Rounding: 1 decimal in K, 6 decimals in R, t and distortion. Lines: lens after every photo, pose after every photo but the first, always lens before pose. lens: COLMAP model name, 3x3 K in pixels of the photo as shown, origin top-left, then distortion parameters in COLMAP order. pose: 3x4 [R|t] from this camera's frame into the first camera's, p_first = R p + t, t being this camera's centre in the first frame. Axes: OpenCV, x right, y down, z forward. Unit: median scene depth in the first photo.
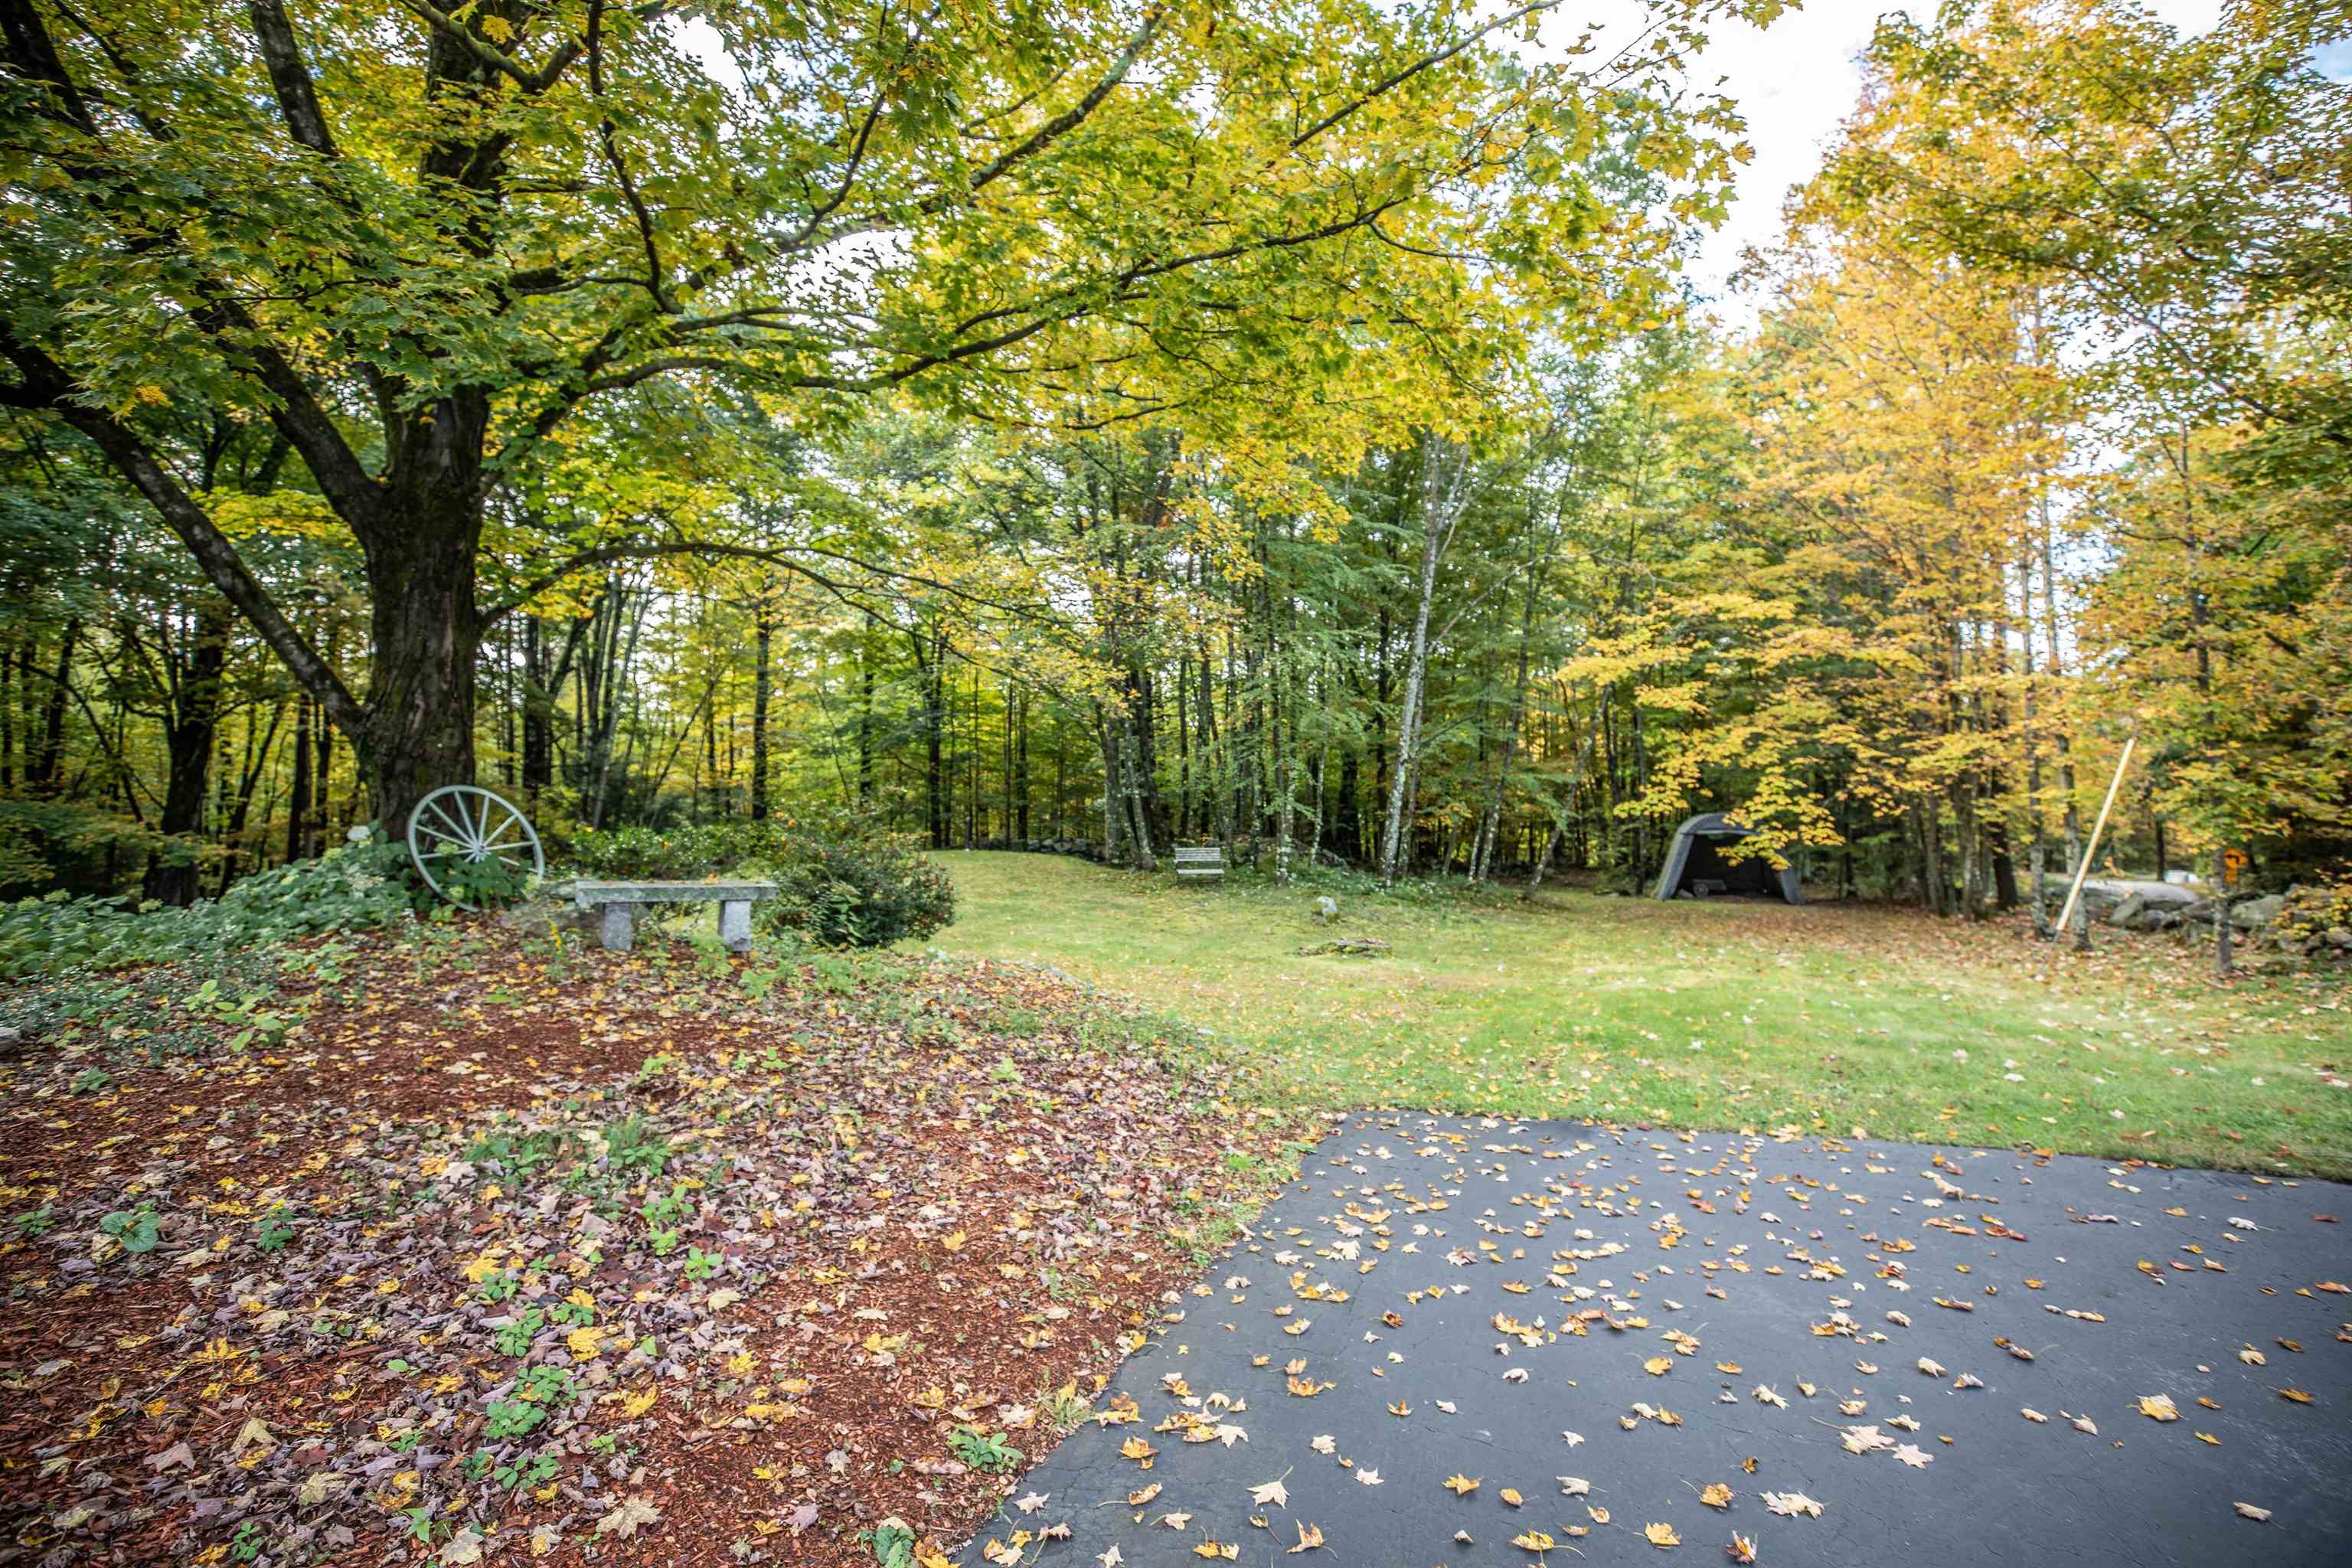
lens RADIAL K [[1061.5, 0, 1174.1], [0, 1061.5, 788.2], [0, 0, 1]] dist [-0.038821, 0.009621]
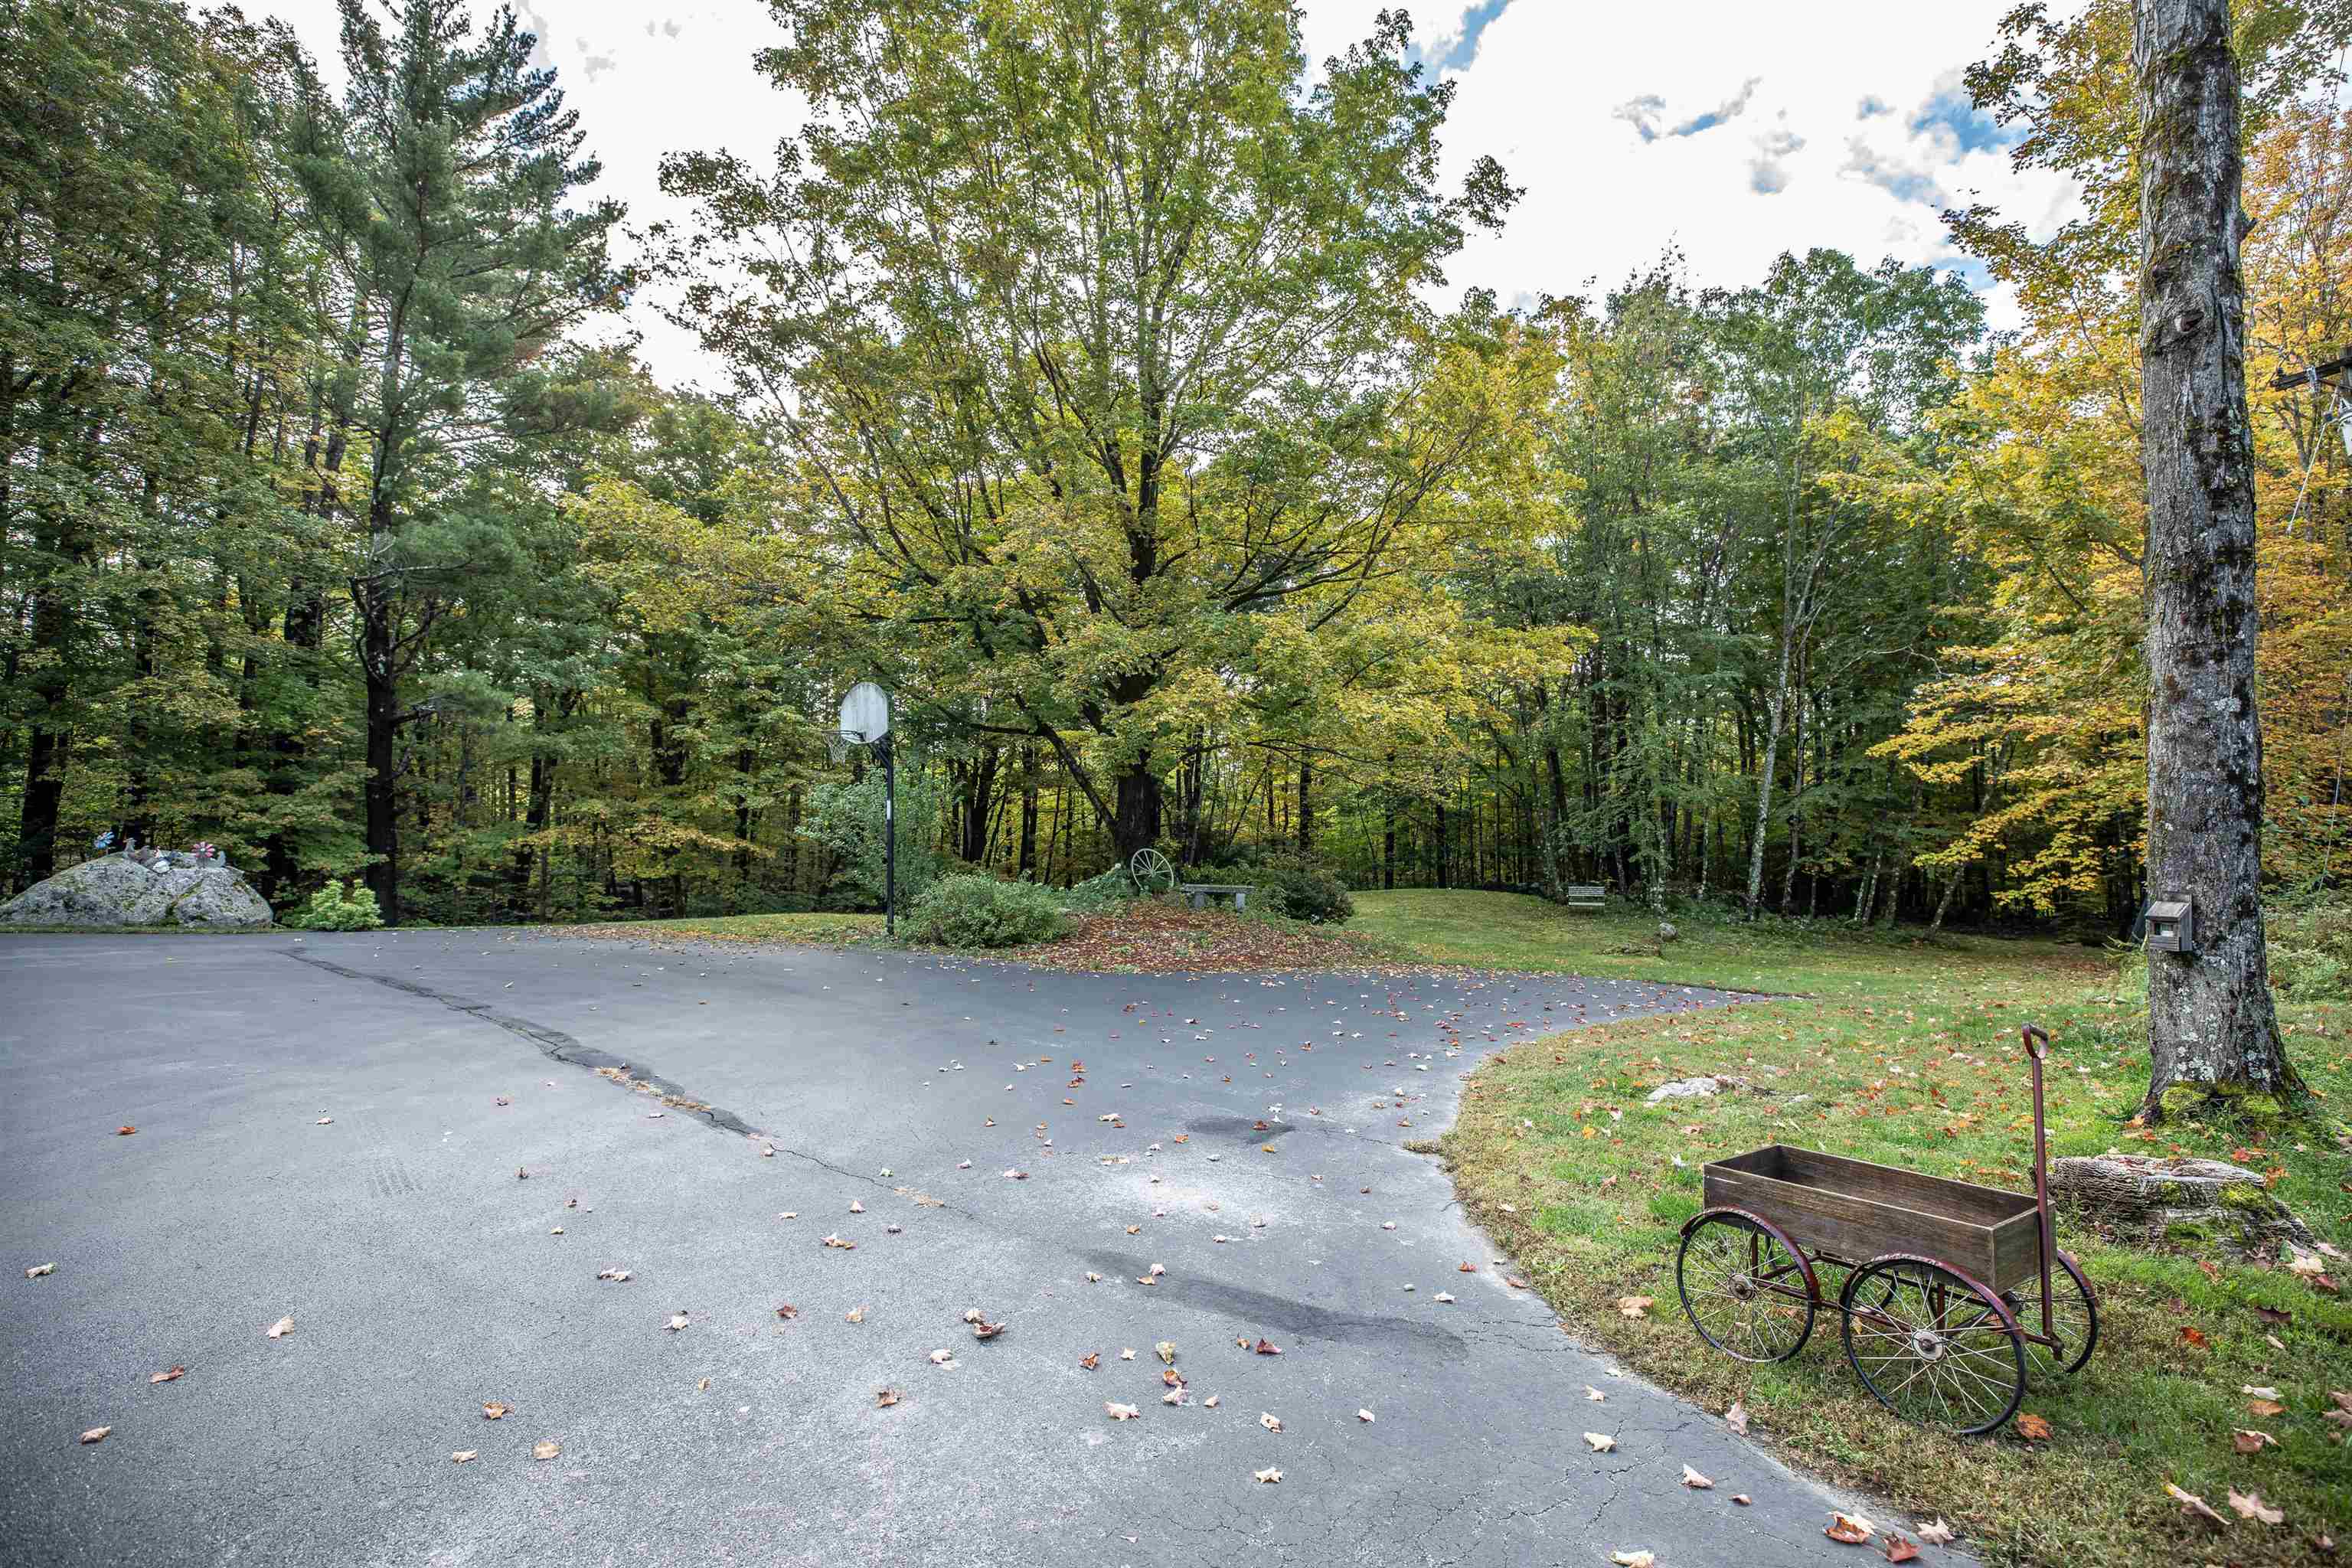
lens RADIAL K [[1061.5, 0, 1174.8], [0, 1061.5, 782.6], [0, 0, 1]] dist [-0.038821, 0.009621]
pose [[0.869575, -0.027995, -0.493007, 0.207409], [0.004036, 0.998761, -0.049595, -0.010010], [0.493785, 0.041137, 0.868611, -0.383507]]
